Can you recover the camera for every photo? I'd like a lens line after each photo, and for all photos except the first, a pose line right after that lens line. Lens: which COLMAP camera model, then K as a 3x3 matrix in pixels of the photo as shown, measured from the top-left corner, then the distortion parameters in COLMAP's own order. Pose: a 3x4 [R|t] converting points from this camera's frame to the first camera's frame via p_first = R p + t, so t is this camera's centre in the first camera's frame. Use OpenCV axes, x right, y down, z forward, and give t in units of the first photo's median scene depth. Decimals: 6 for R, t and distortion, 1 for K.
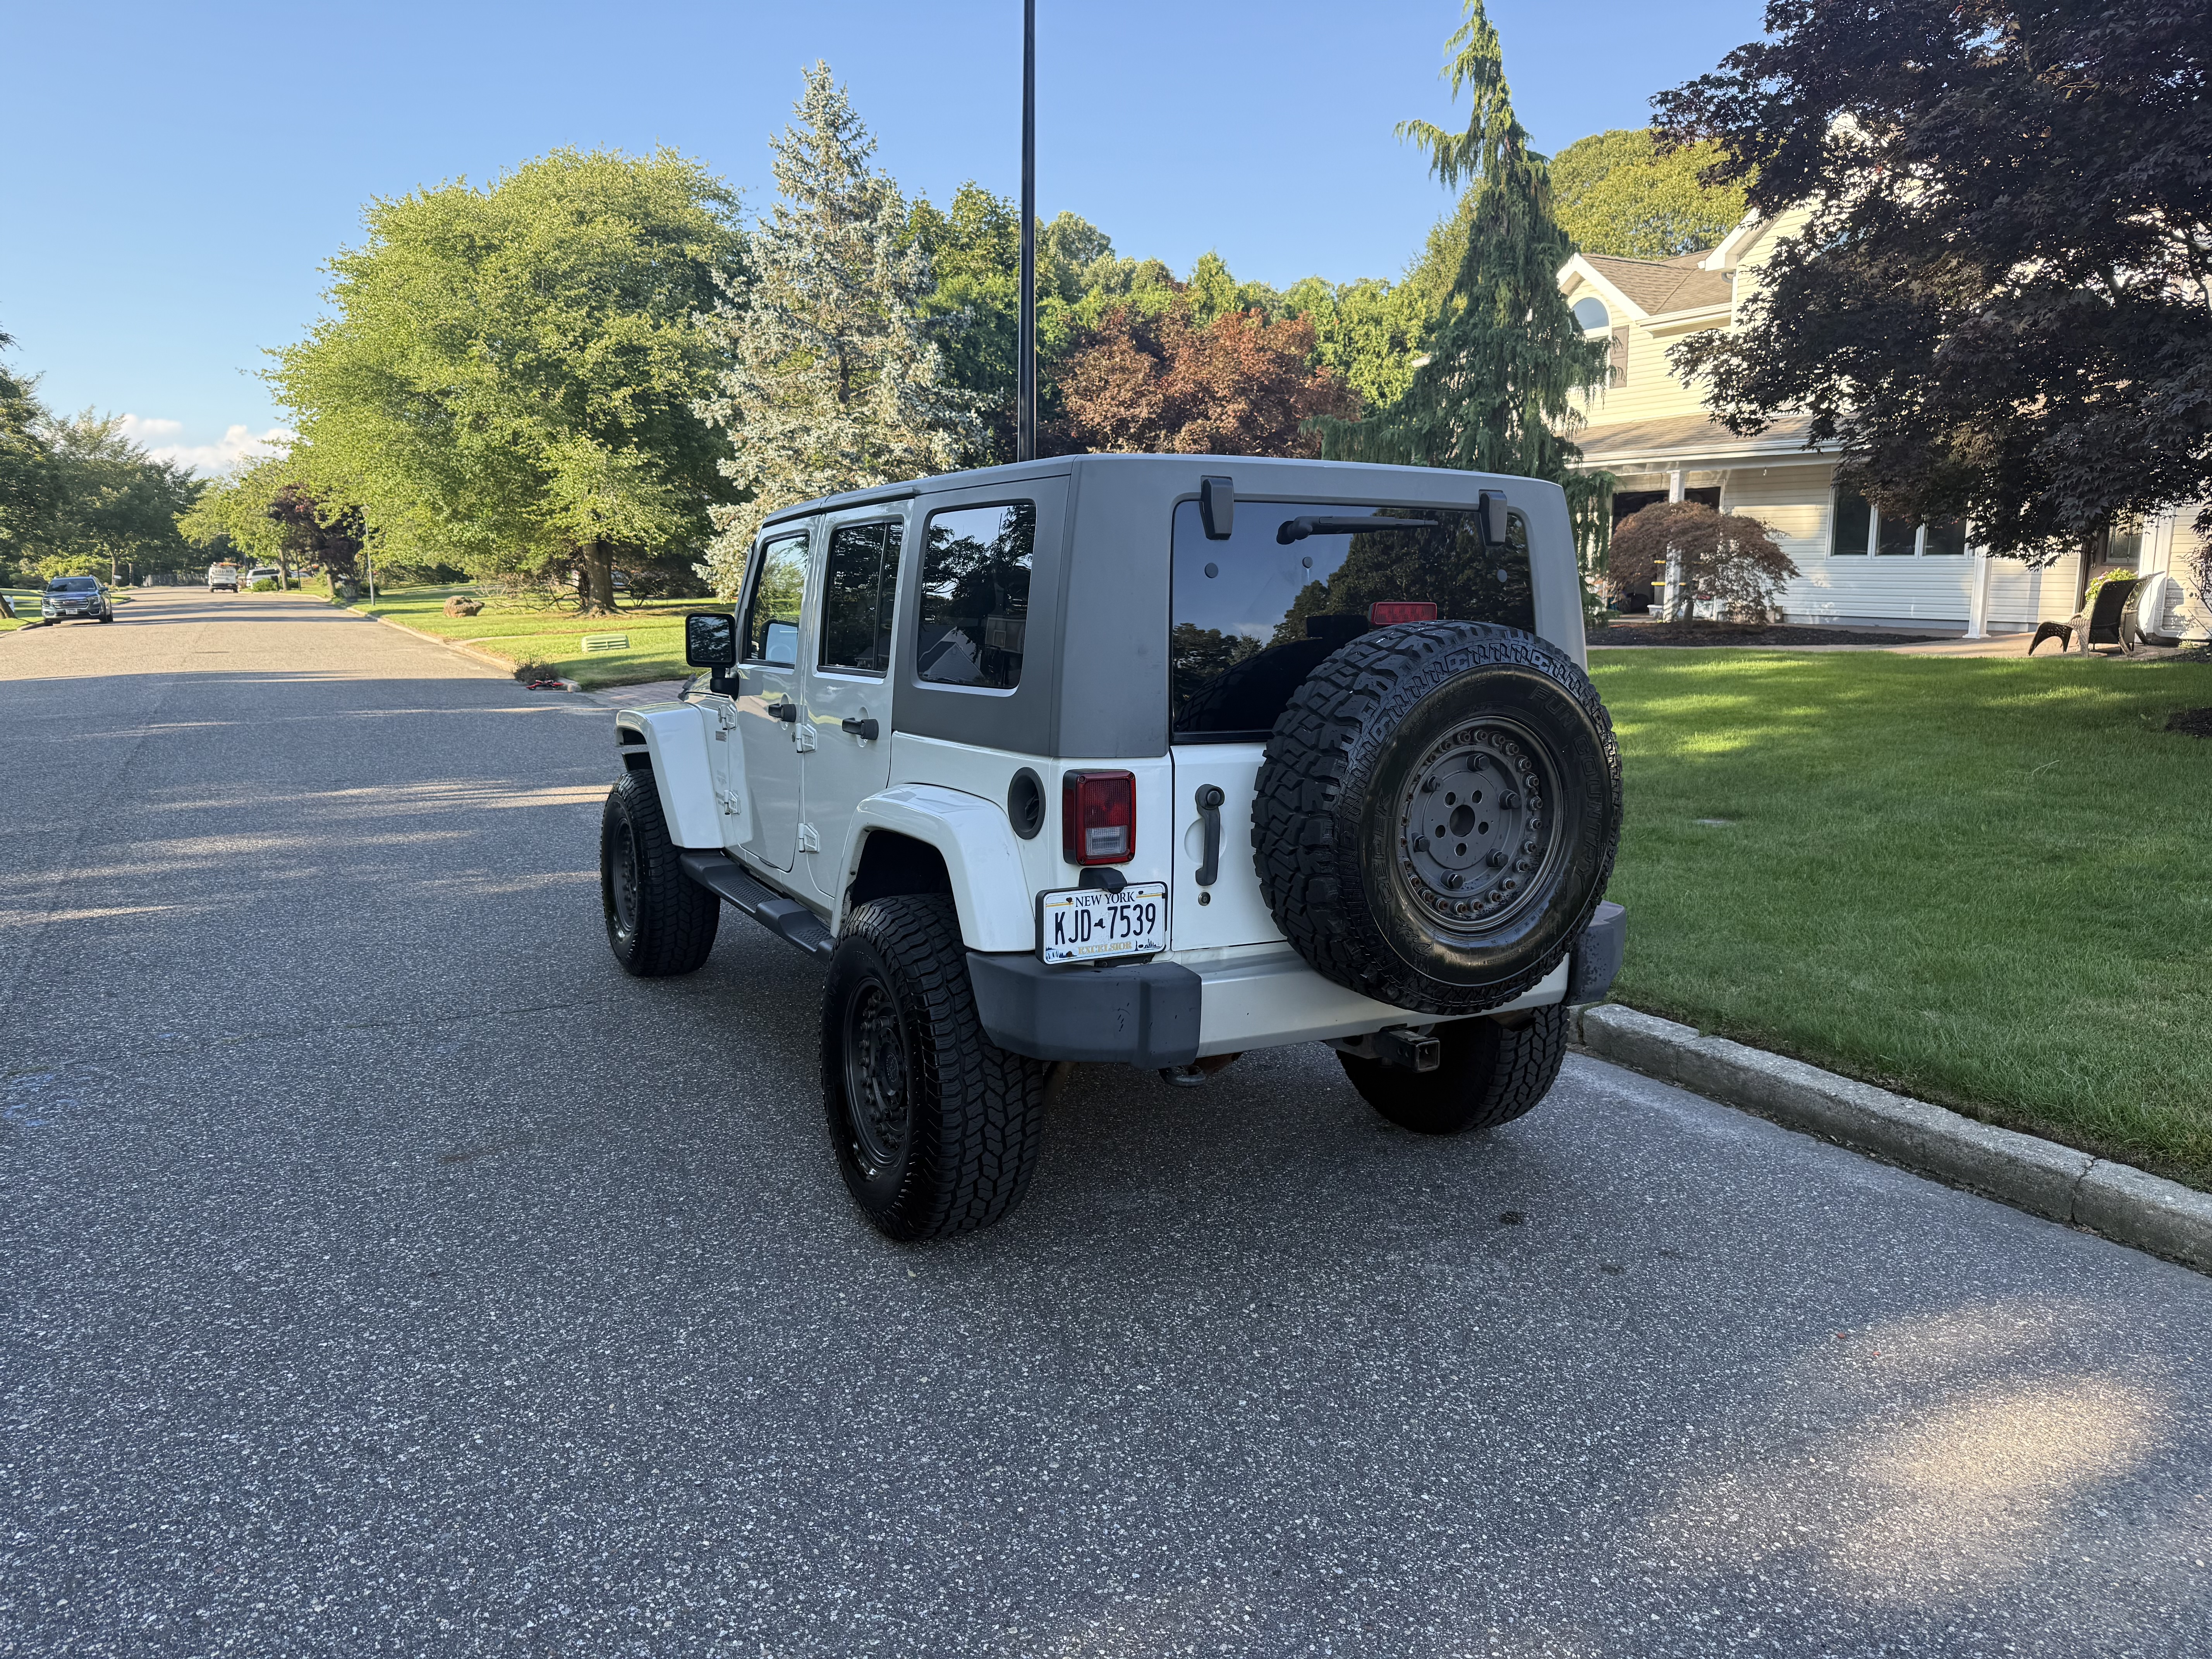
lens RADIAL K [[1538.7, 0, 1109.2], [0, 1538.7, 1122.2], [0, 0, 1]] dist [0.106096, -0.133482]
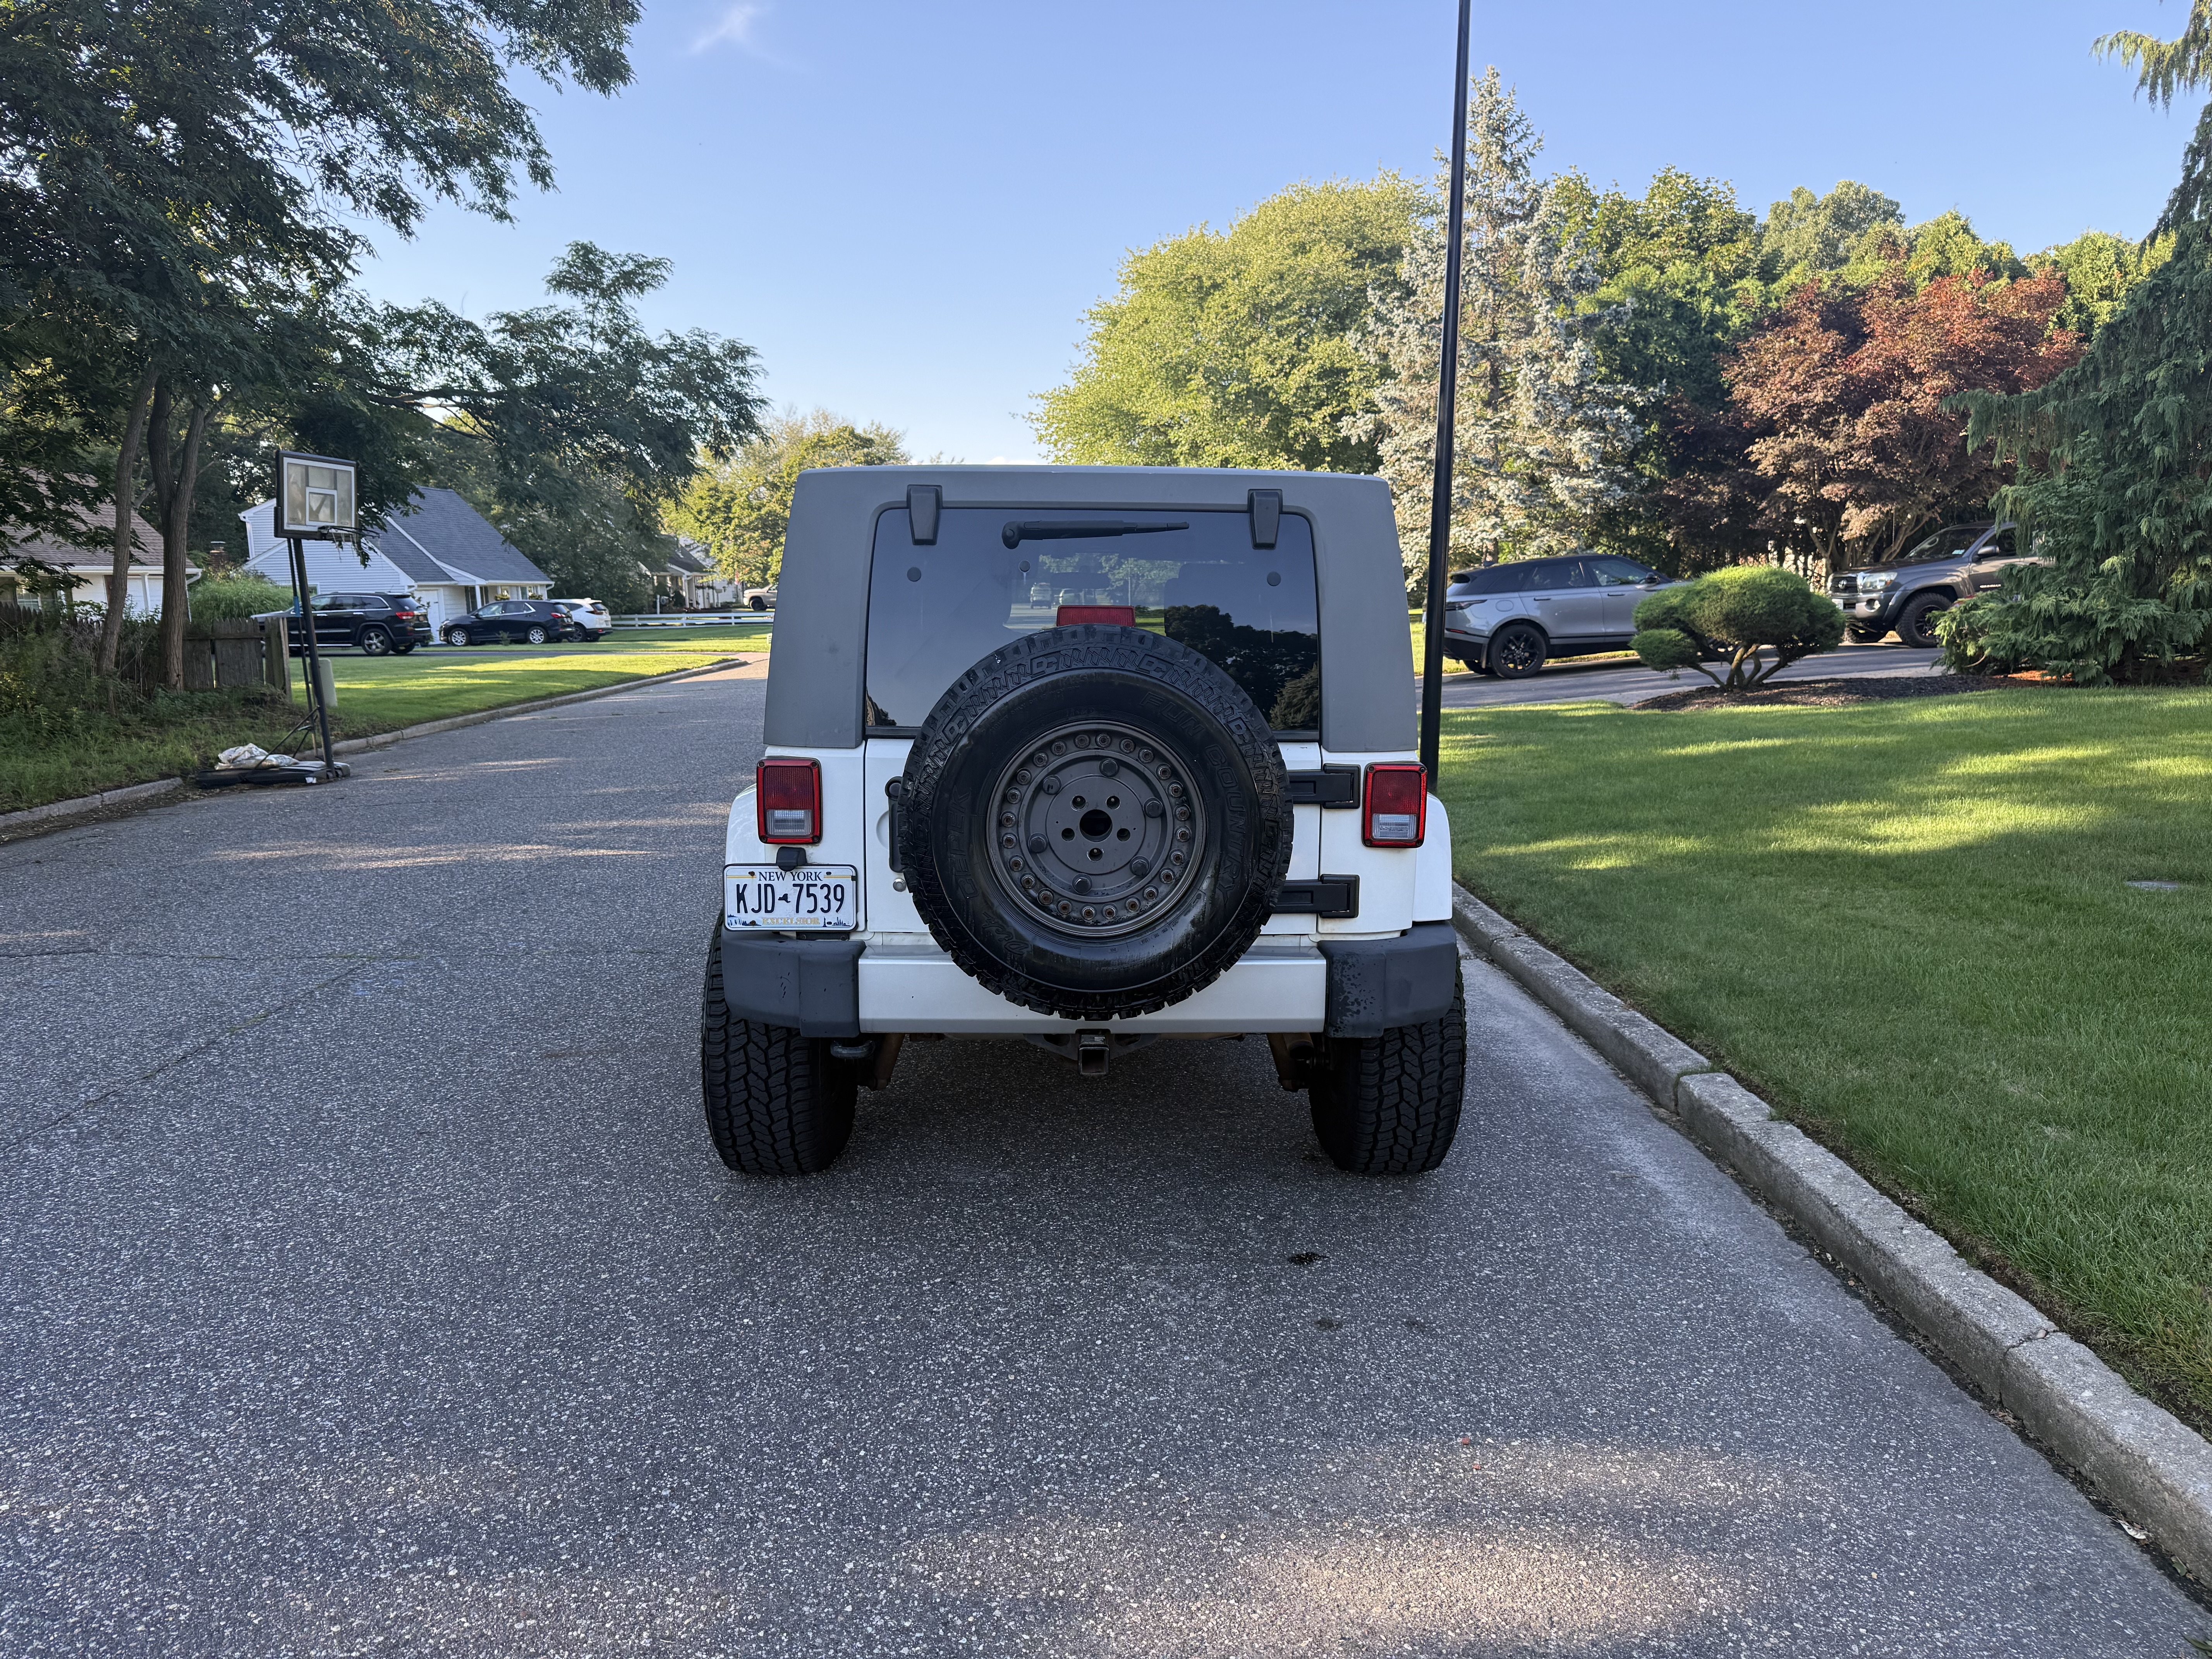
lens RADIAL K [[1565.7, 0, 1105.0], [0, 1565.7, 1136.8], [0, 0, 1]] dist [0.049475, -0.060189]
pose [[0.872798, 0.149687, -0.464561, 0.150872], [-0.150031, 0.988008, 0.036475, -0.007611], [0.464450, 0.037863, 0.884790, 0.027224]]
